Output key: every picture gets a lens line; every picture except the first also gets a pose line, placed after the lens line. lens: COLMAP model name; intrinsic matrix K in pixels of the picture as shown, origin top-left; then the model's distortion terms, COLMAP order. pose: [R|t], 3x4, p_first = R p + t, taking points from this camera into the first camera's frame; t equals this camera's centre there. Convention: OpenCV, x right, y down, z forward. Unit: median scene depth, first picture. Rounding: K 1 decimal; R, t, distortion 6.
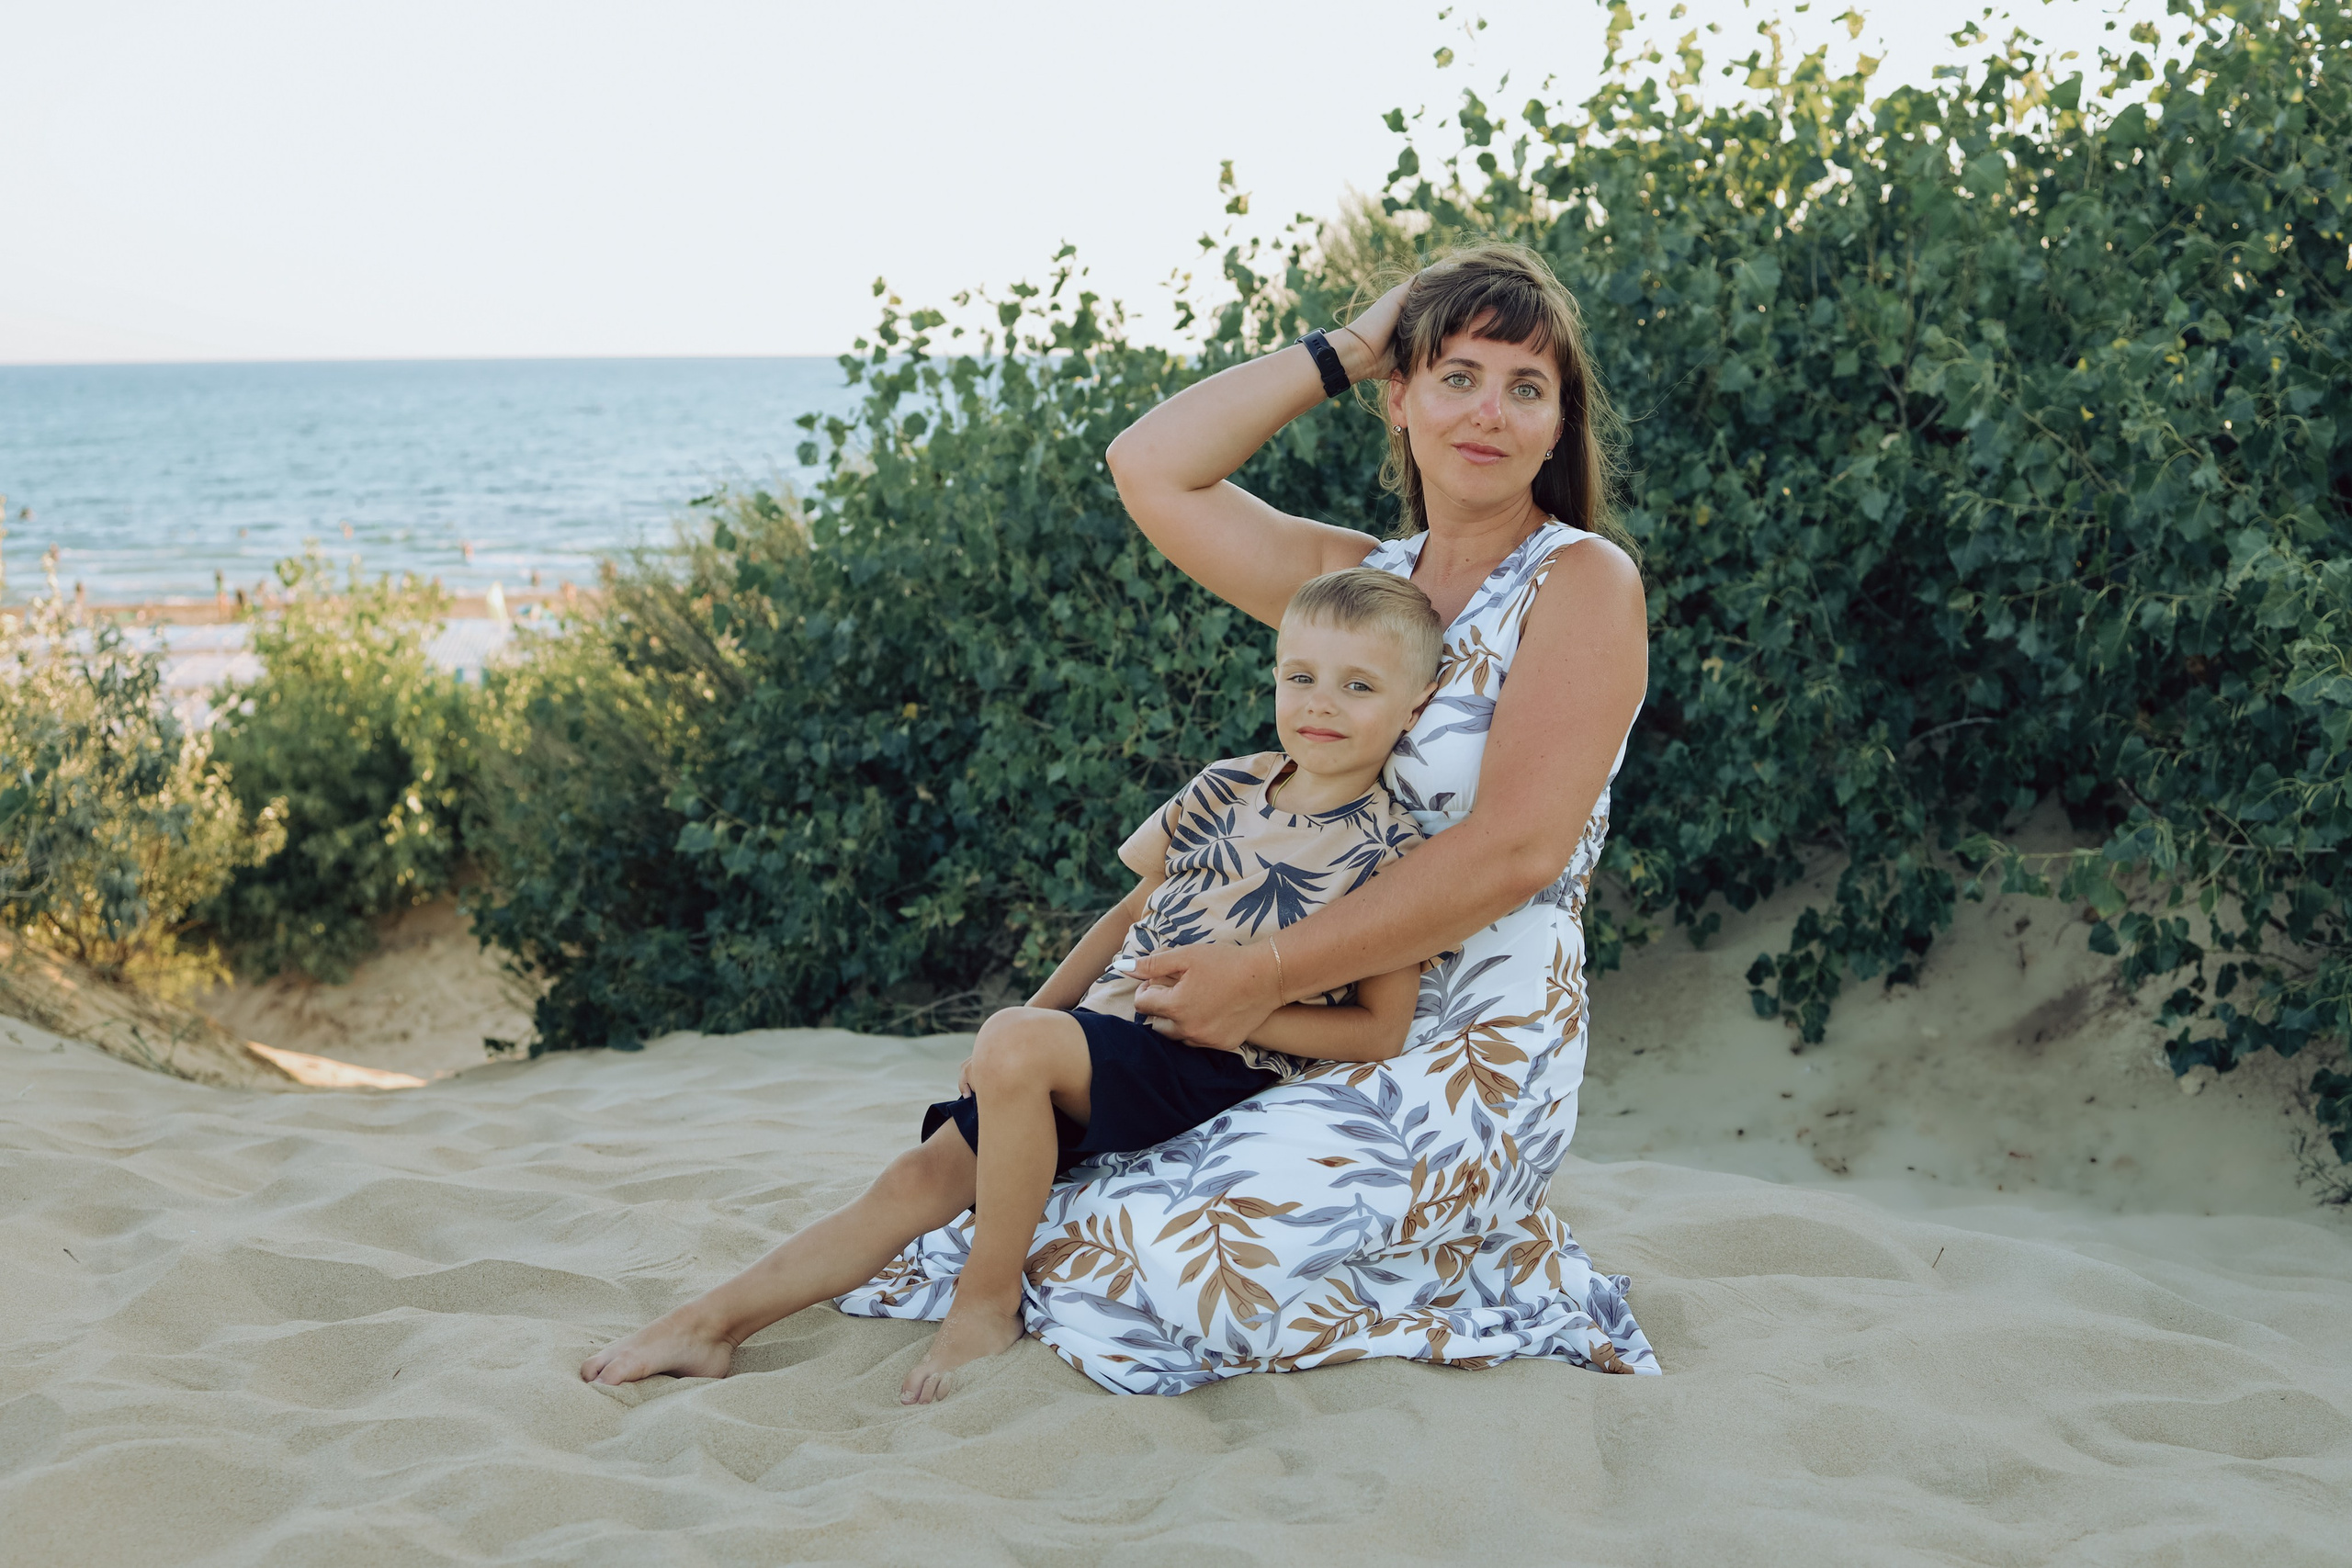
lens RADIAL K [[2901.3, 0, 1161.5], [0, 2901.3, 801.5], [0, 0, 1]] dist [0.034788, 0.000000]
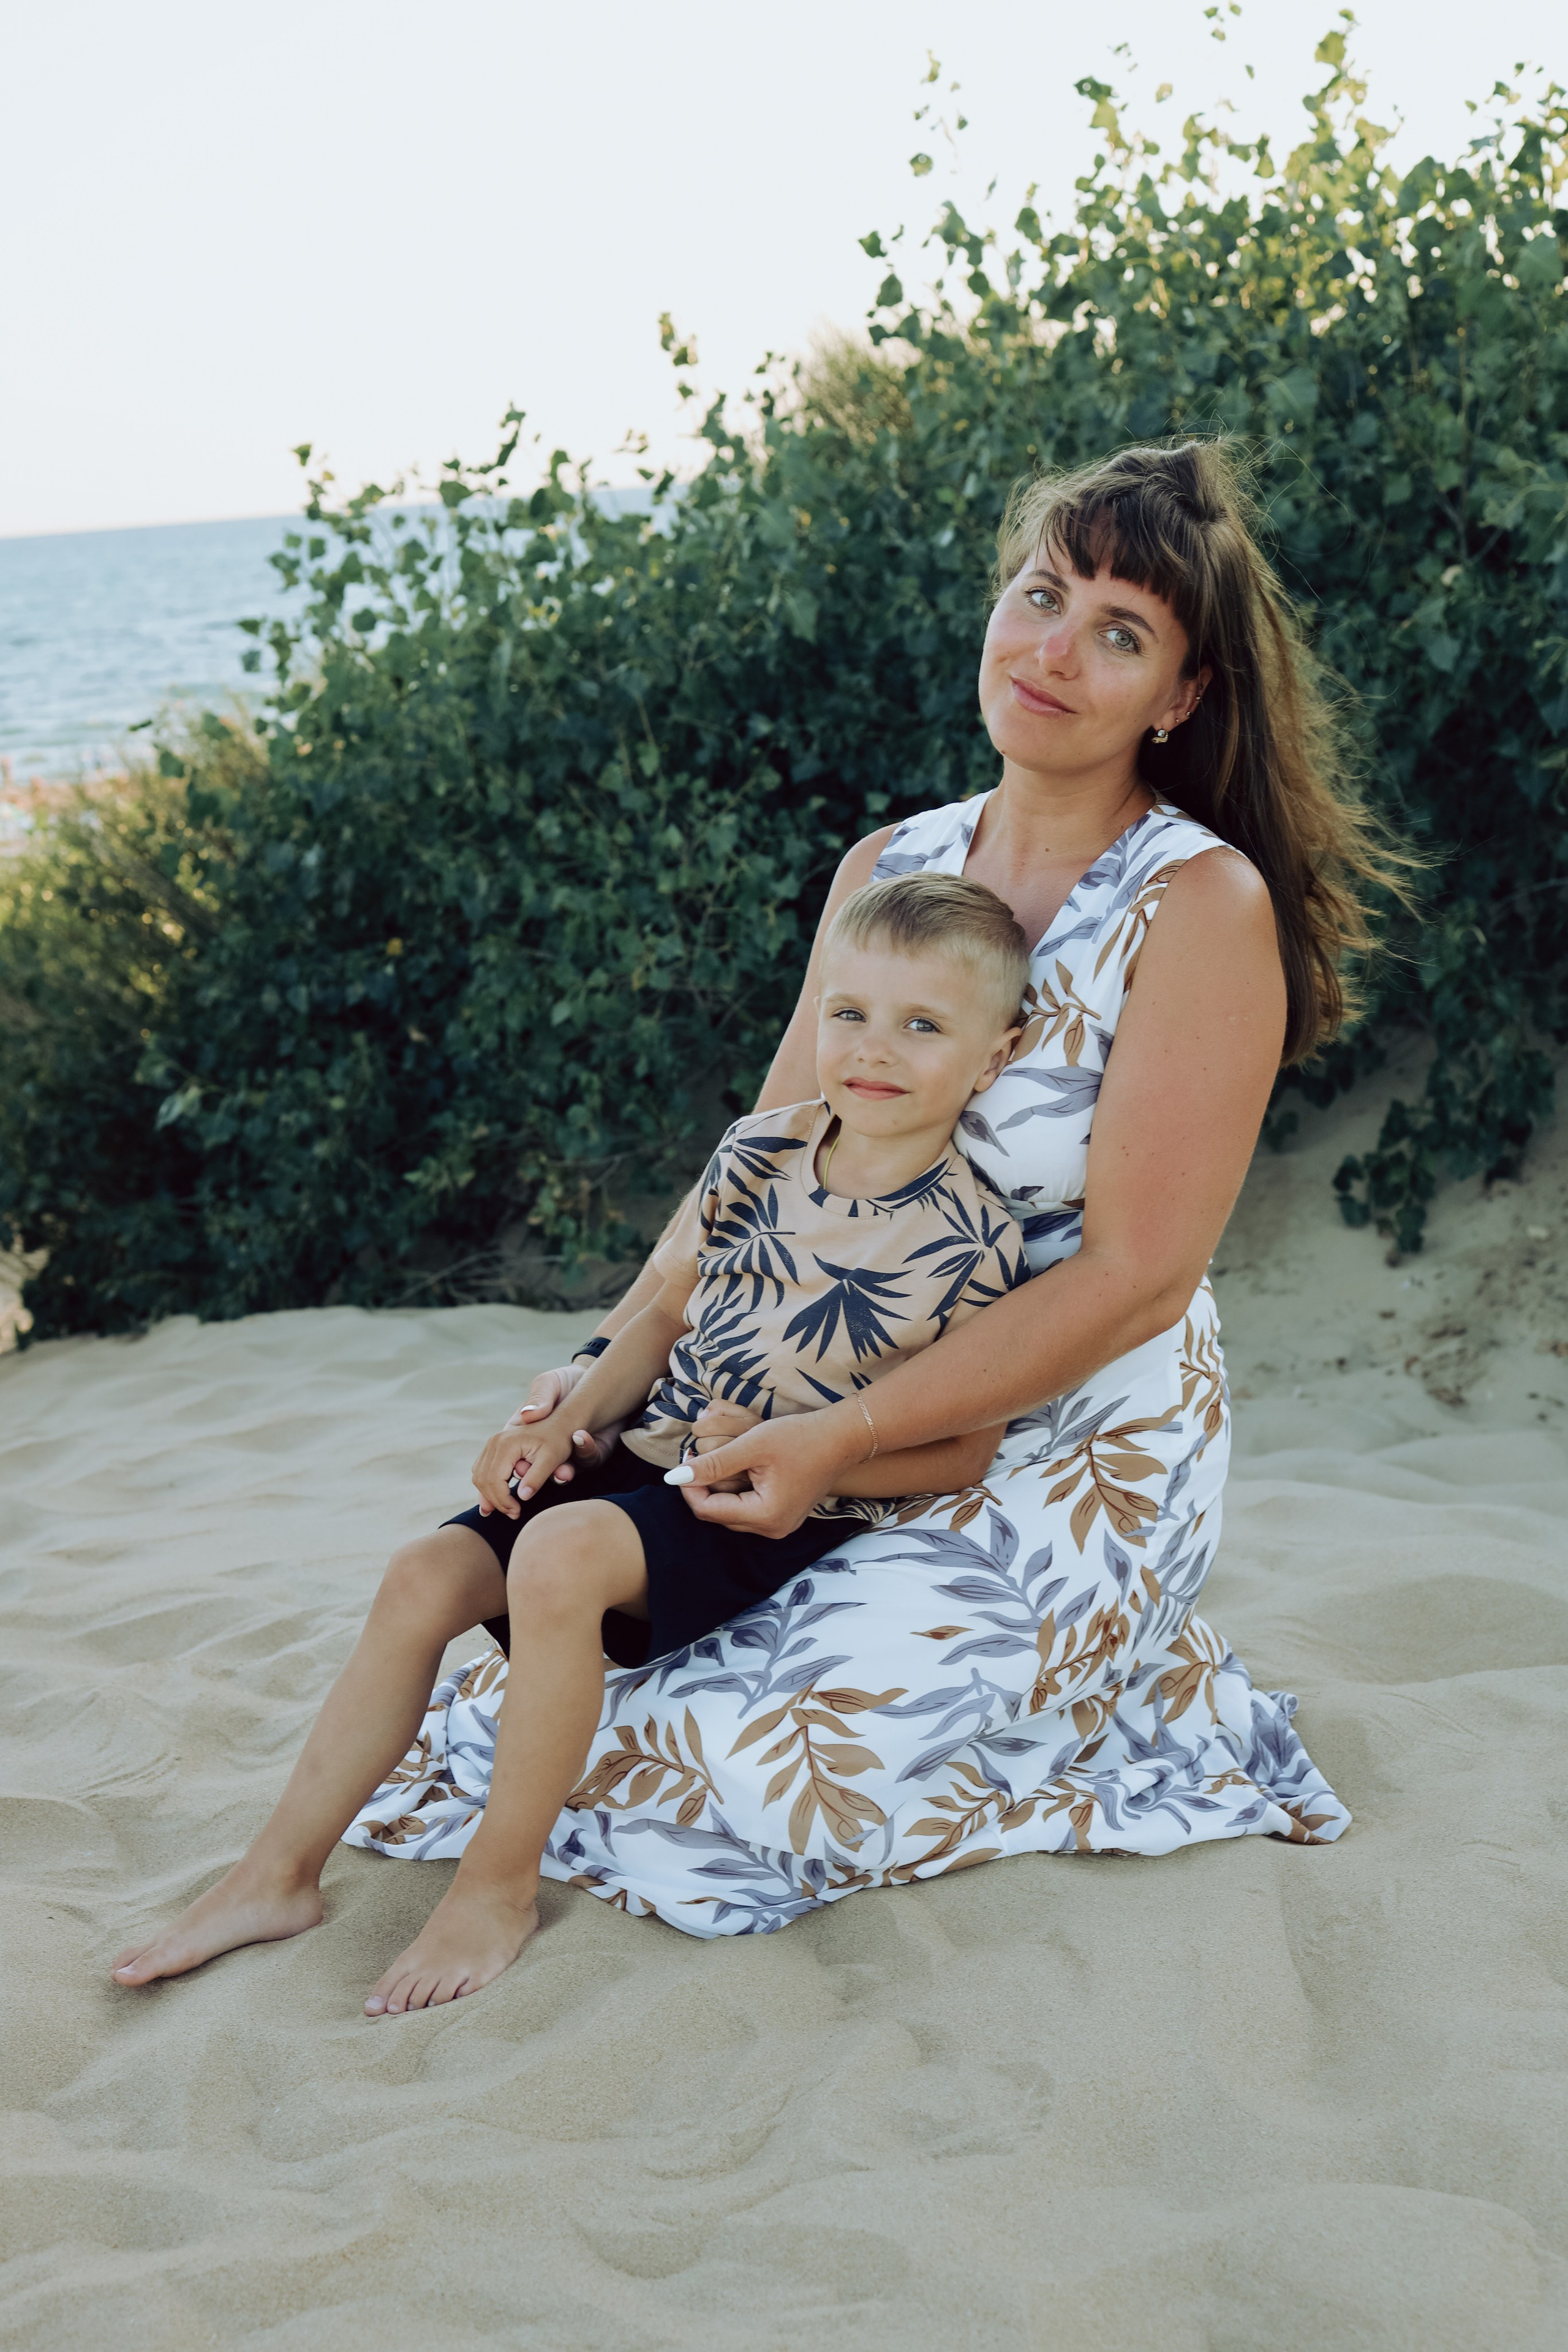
lens RADIAL K [[2901.6, 0, 801.8], [0, 2901.6, 1219.7], [0, 0, 1]] dist [0.034788, 0.000000]
pose [[0.995709, -0.084874, 0.036885, 0.000034], [0.080688, 0.991395, 0.103082, -0.036512], [-0.045316, -0.099664, 0.993989, 0.098014]]
